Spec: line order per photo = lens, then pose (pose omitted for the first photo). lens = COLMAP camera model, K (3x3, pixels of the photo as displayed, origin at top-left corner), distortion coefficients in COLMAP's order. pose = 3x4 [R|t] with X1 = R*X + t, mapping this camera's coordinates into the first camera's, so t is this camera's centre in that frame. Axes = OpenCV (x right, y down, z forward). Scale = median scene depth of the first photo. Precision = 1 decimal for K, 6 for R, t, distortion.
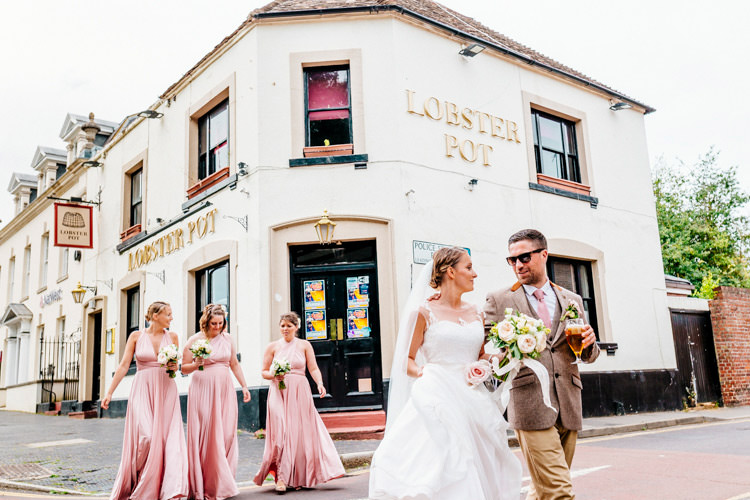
lens RADIAL K [[689.4, 0, 375.0], [0, 689.4, 250.0], [0, 0, 1]] dist [0.004707, 0.004538]
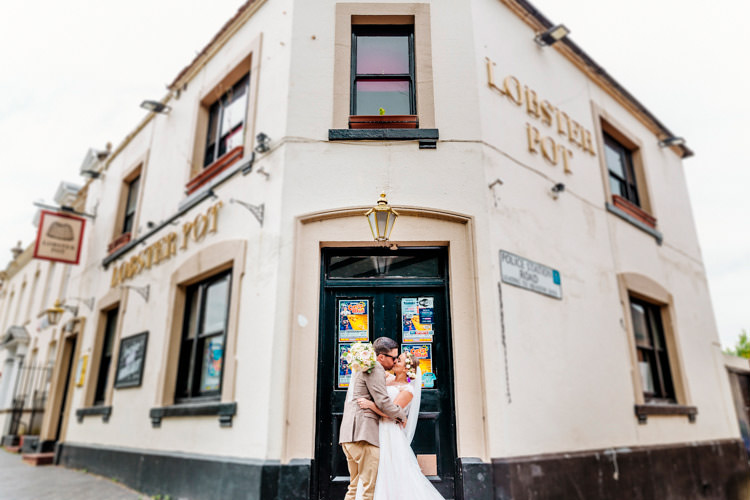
lens RADIAL K [[526.9, 0, 369.3], [0, 526.9, 234.3], [0, 0, 1]] dist [0.001783, 0.001361]
pose [[0.997050, 0.063917, 0.042489, -0.089983], [-0.057539, 0.988853, -0.137327, 0.046227], [-0.050793, 0.134477, 0.989614, 0.422246]]
